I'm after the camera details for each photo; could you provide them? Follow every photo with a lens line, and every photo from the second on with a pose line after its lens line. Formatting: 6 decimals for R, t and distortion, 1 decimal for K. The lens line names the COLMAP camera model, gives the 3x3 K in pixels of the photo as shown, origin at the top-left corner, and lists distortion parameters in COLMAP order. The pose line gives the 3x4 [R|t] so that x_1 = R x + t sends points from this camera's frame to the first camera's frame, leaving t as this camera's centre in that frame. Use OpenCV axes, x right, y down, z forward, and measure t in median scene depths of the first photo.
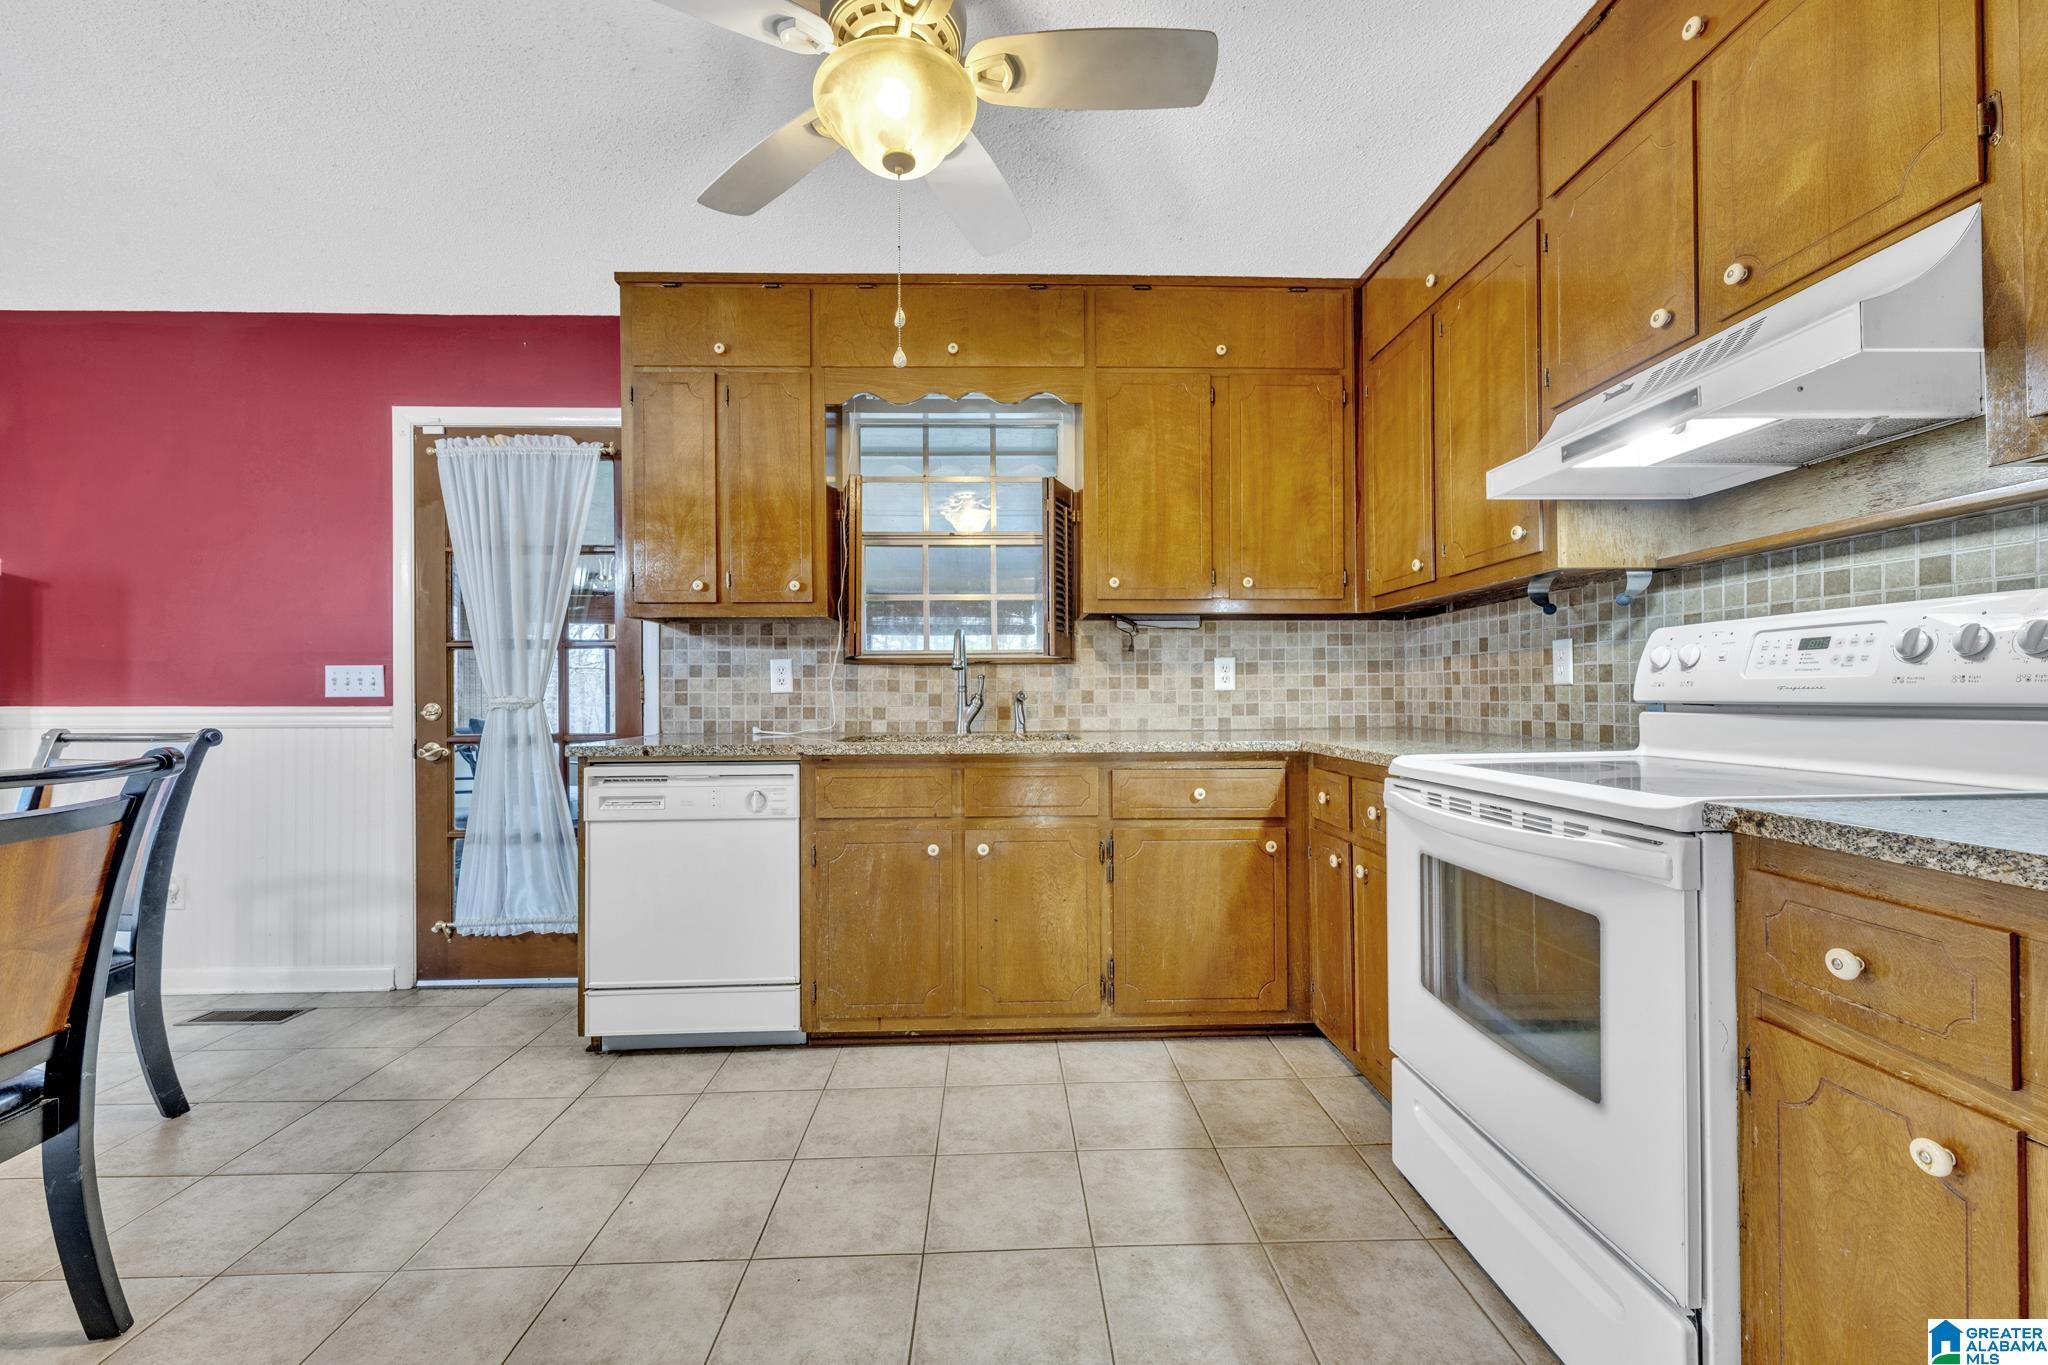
lens RADIAL K [[803.2, 0, 1024.0], [0, 803.2, 682.5], [0, 0, 1]] dist [0.000447, -0.000089]
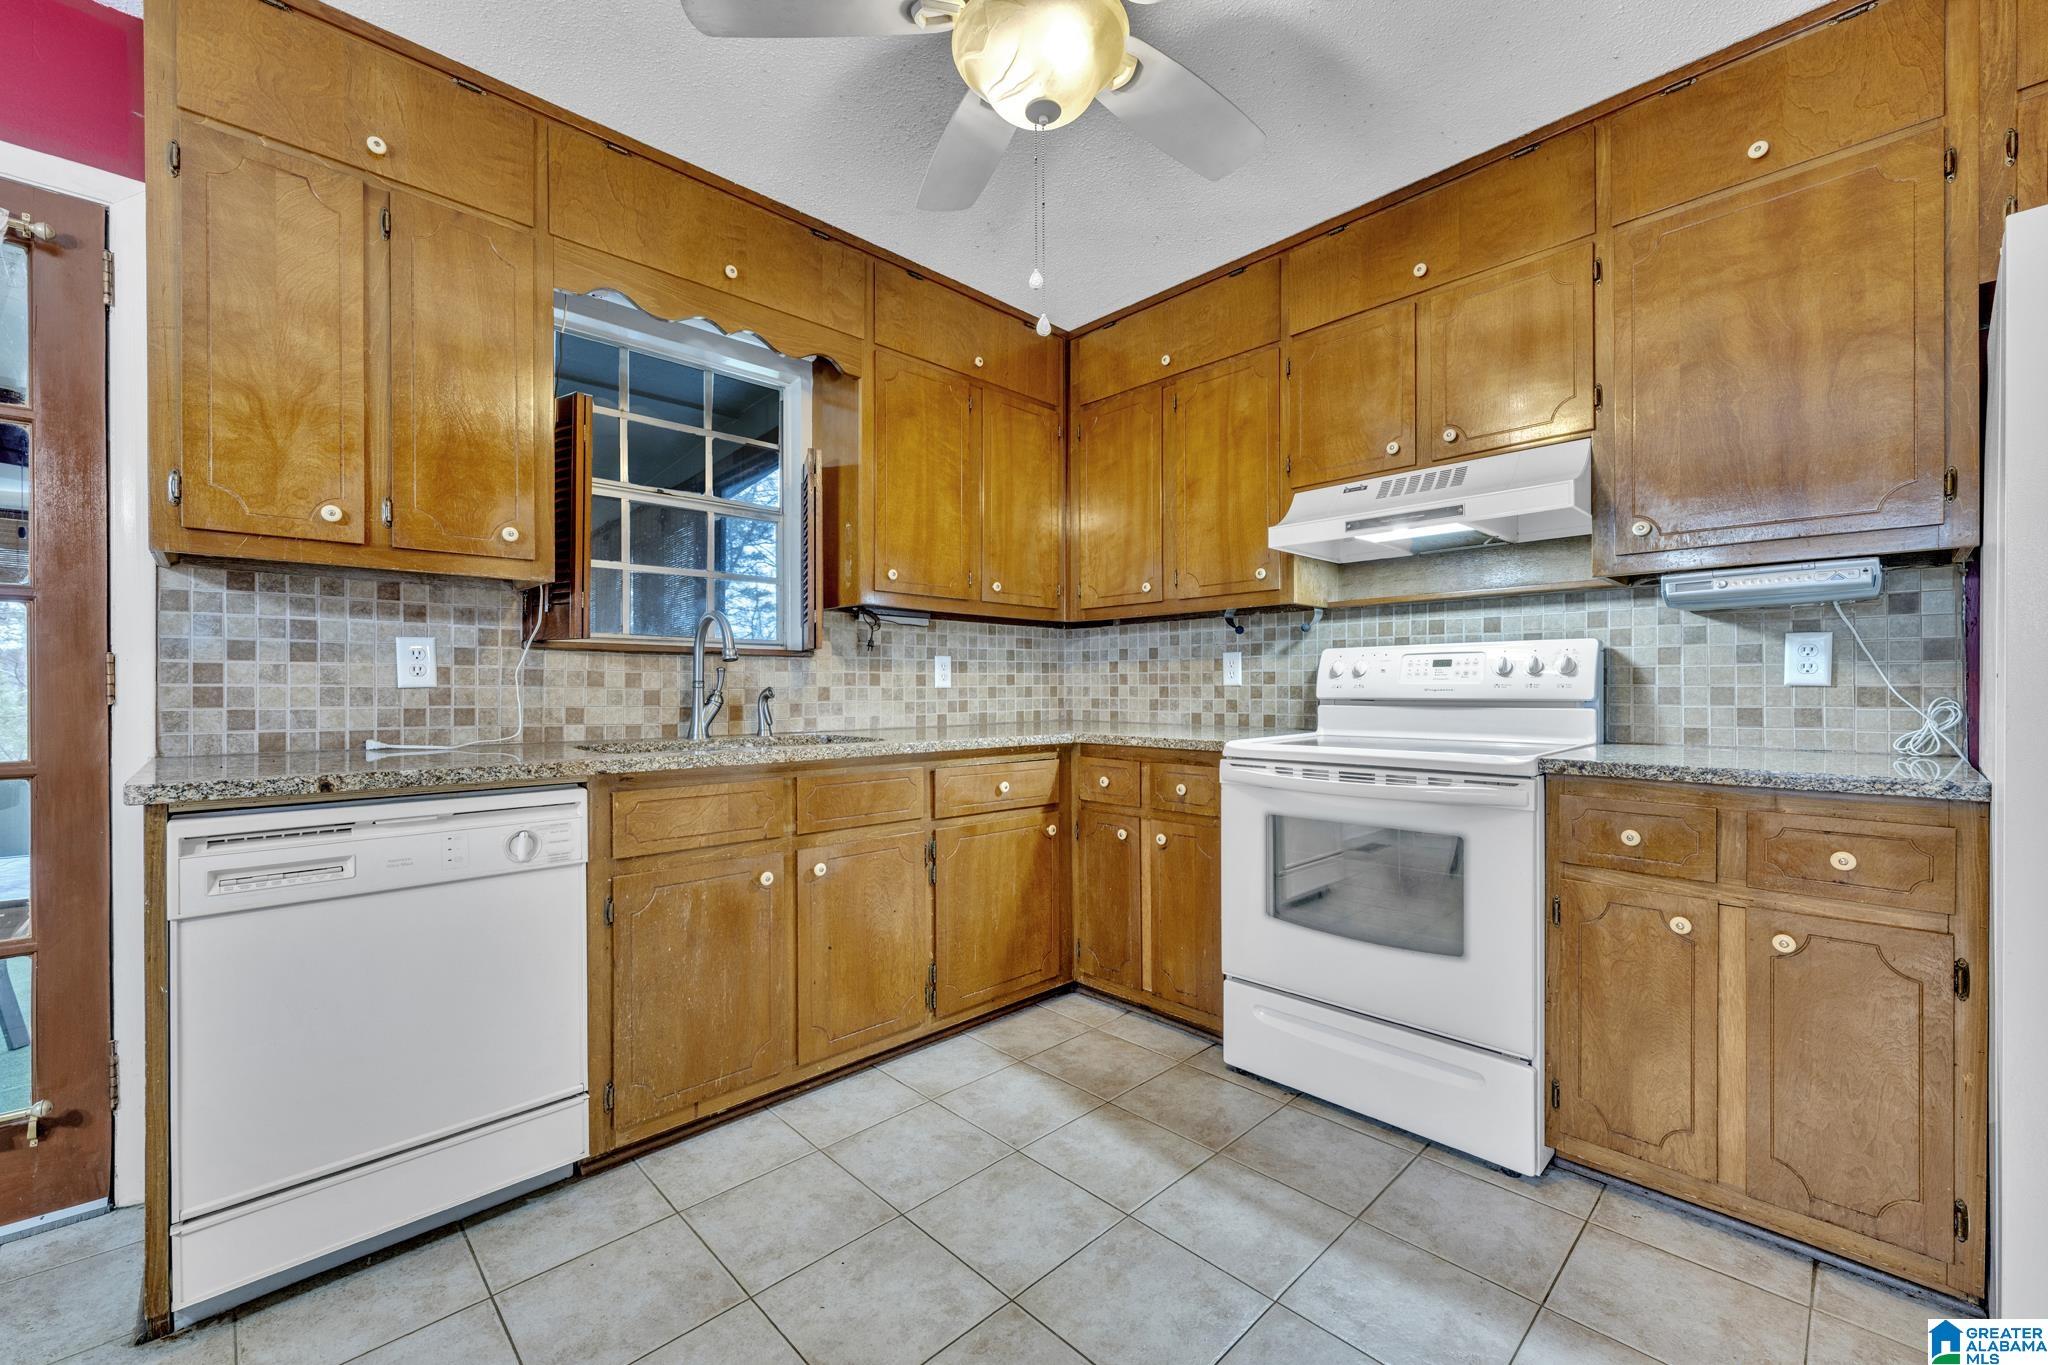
lens RADIAL K [[819.2, 0, 1024.0], [0, 819.2, 682.5], [0, 0, 1]] dist [0.000083, 0.000128]
pose [[0.741338, 0.010635, 0.671048, -0.449717], [-0.014059, 0.999901, -0.000315, 0.002147], [-0.670985, -0.009200, 0.741414, 0.180060]]
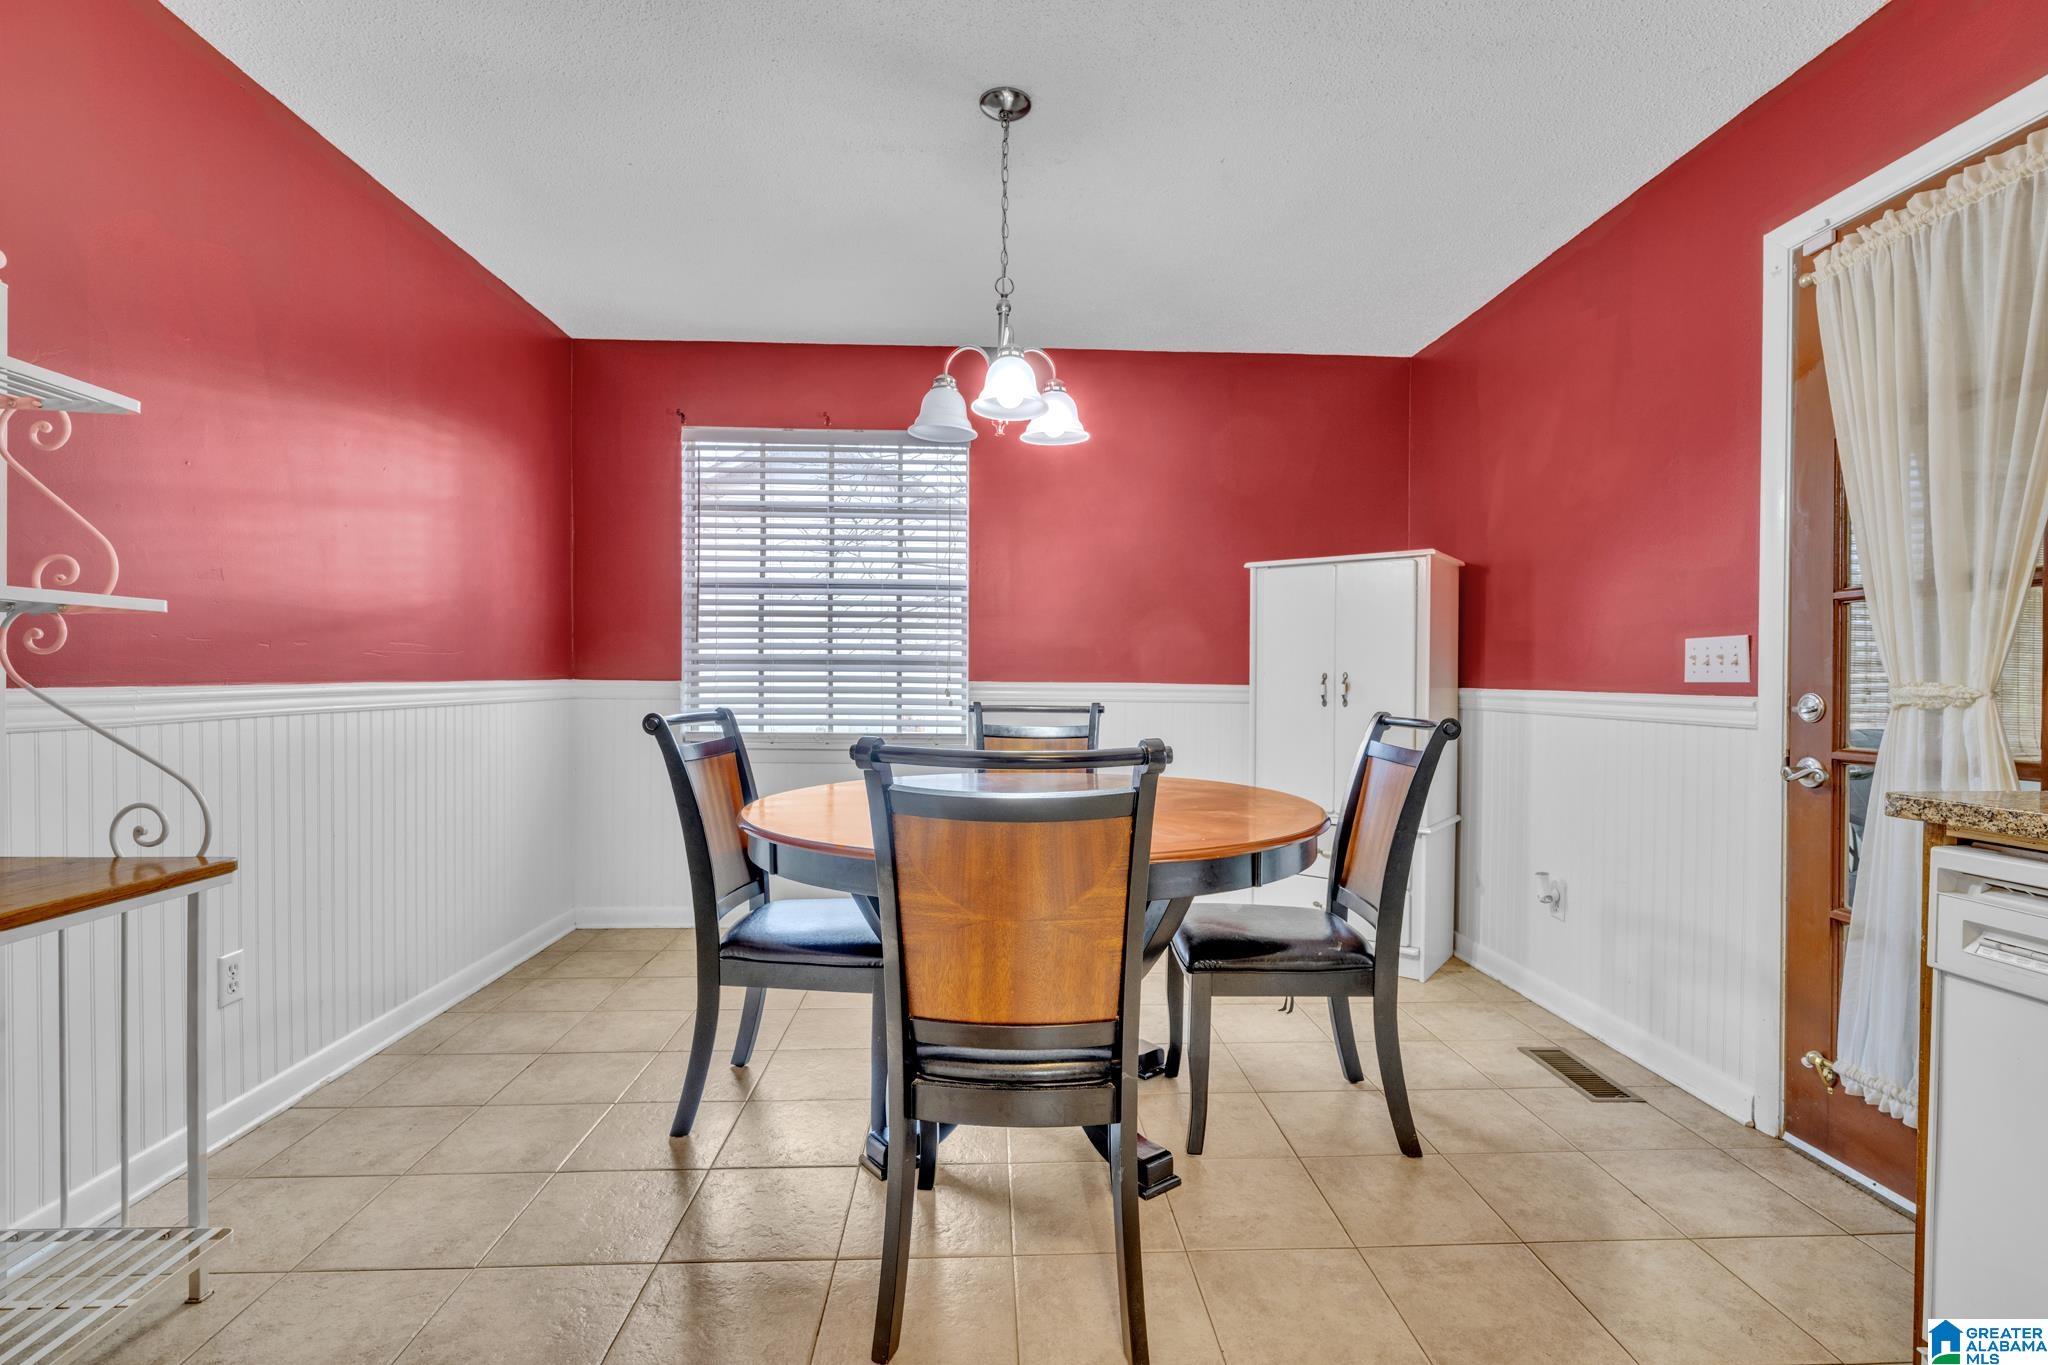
lens RADIAL K [[935.9, 0, 1026.4], [0, 935.9, 687.5], [0, 0, 1]] dist [-0.000994, -0.000190]
pose [[0.014037, 0.017691, -0.999745, -0.037406], [0.004772, 0.999831, 0.017759, 0.006270], [0.999890, -0.005020, 0.013950, 0.453760]]
